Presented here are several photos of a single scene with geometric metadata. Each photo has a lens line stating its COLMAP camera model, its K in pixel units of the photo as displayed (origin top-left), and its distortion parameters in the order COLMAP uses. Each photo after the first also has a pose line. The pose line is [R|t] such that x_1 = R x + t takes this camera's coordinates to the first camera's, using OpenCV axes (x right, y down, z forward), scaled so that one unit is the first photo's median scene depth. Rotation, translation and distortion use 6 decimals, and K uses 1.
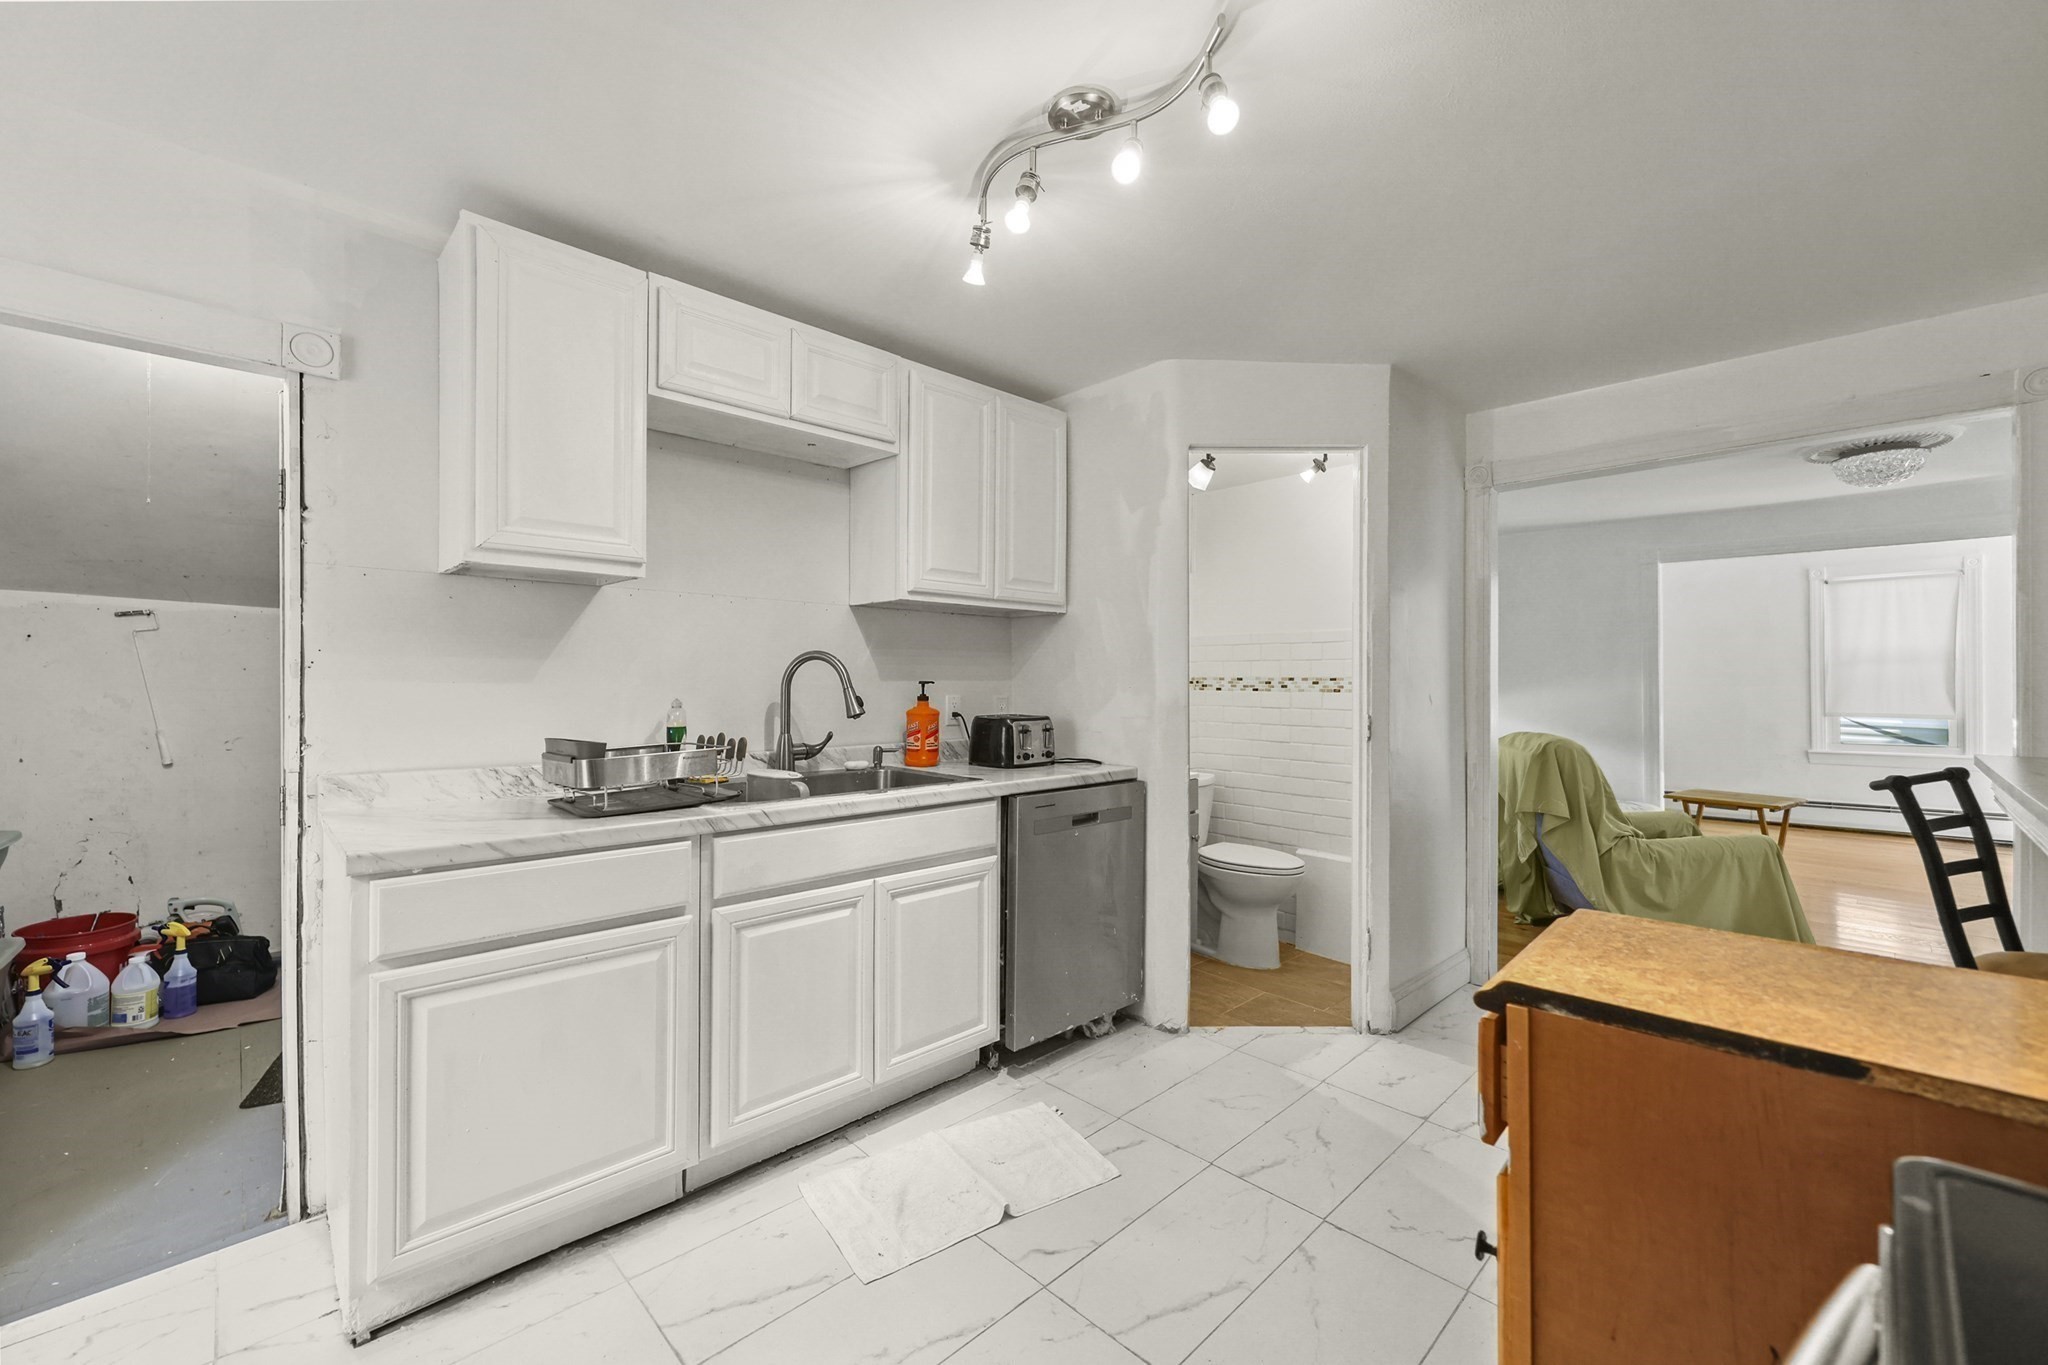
lens RADIAL K [[827.2, 0, 1028.6], [0, 827.2, 689.2], [0, 0, 1]] dist [0.001387, 0.000031]
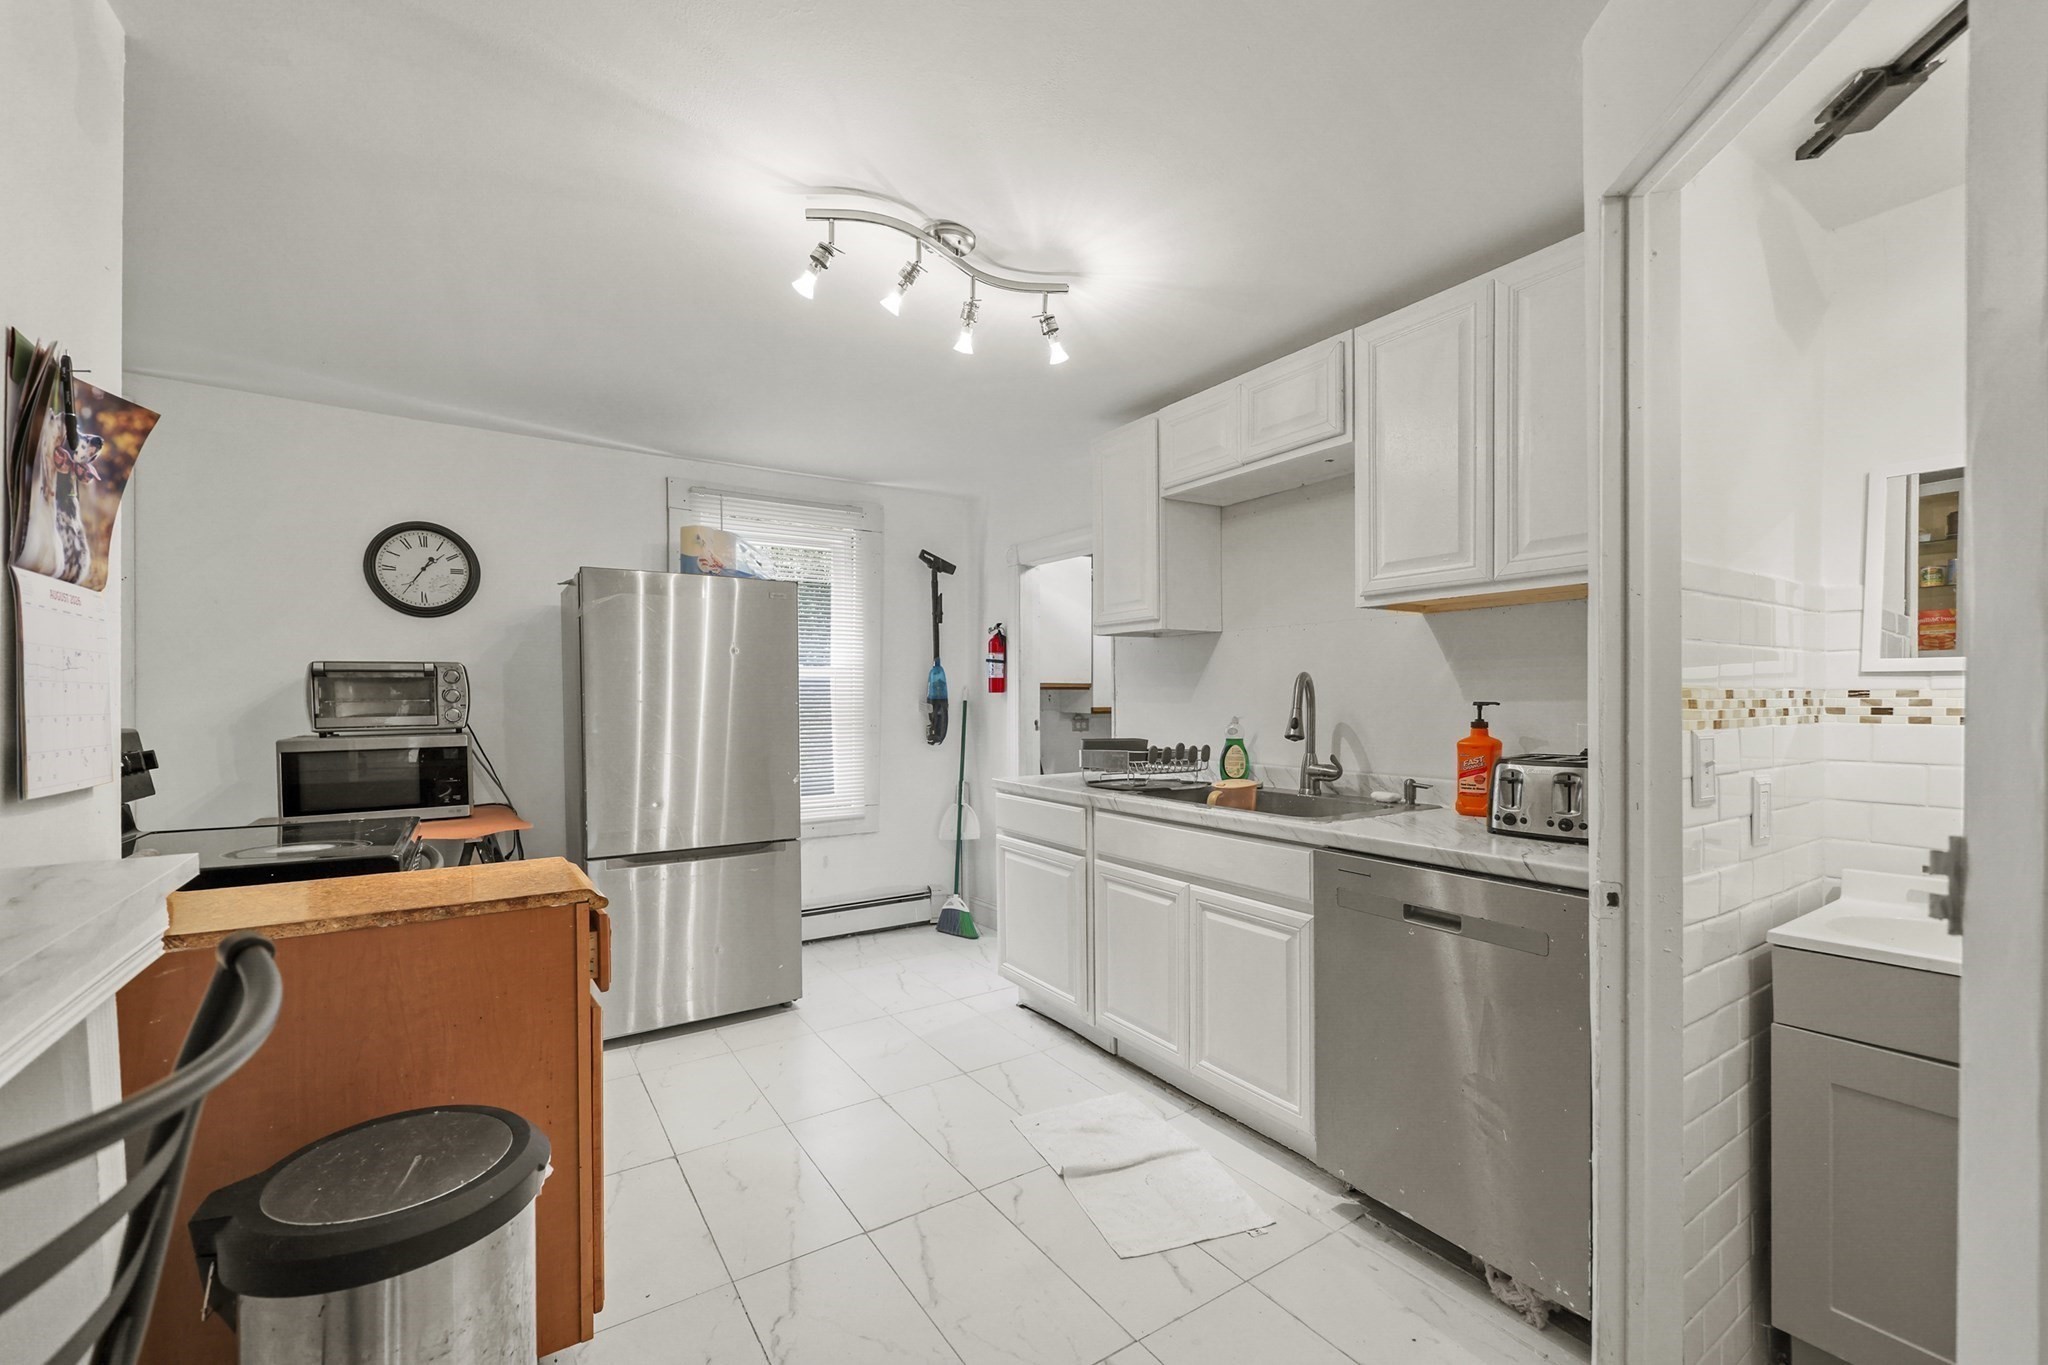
lens RADIAL K [[852.1, 0, 1030.8], [0, 852.1, 720.9], [0, 0, 1]] dist [0.000457, -0.000075]
pose [[-0.190623, 0.023675, -0.981378, 0.845038], [-0.006215, 0.999660, 0.025323, -0.011566], [0.981644, 0.010926, -0.190411, 0.892080]]
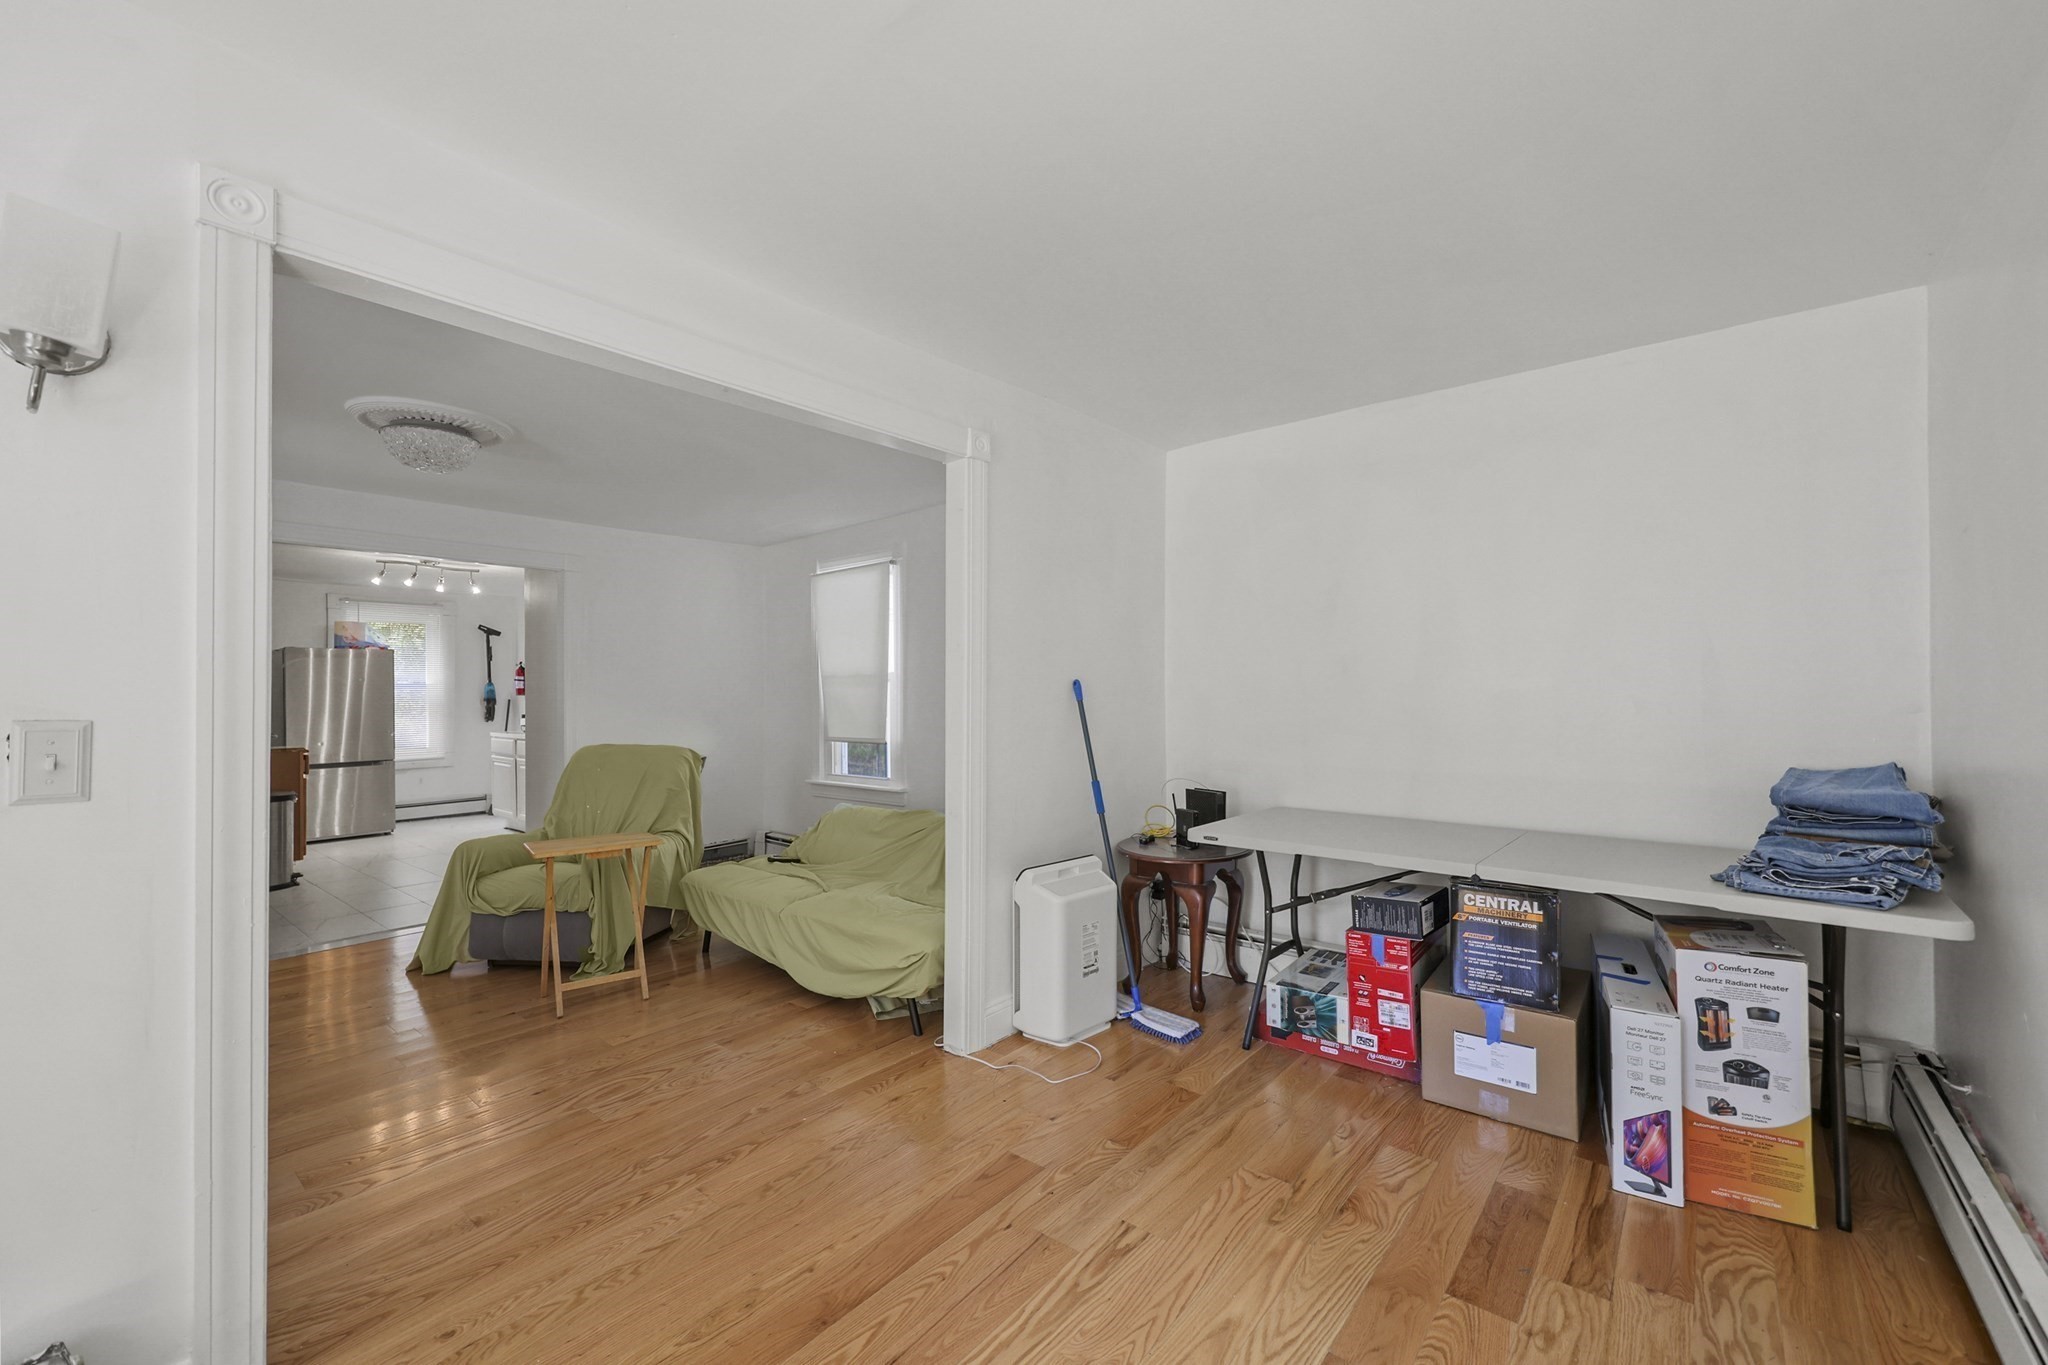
lens RADIAL K [[827.2, 0, 1028.6], [0, 827.2, 689.2], [0, 0, 1]] dist [0.001387, 0.000031]
pose [[0.113461, -0.008346, -0.993507, 2.787446], [0.003016, 0.999963, -0.008056, -0.016053], [0.993538, -0.002082, 0.113482, 2.181740]]
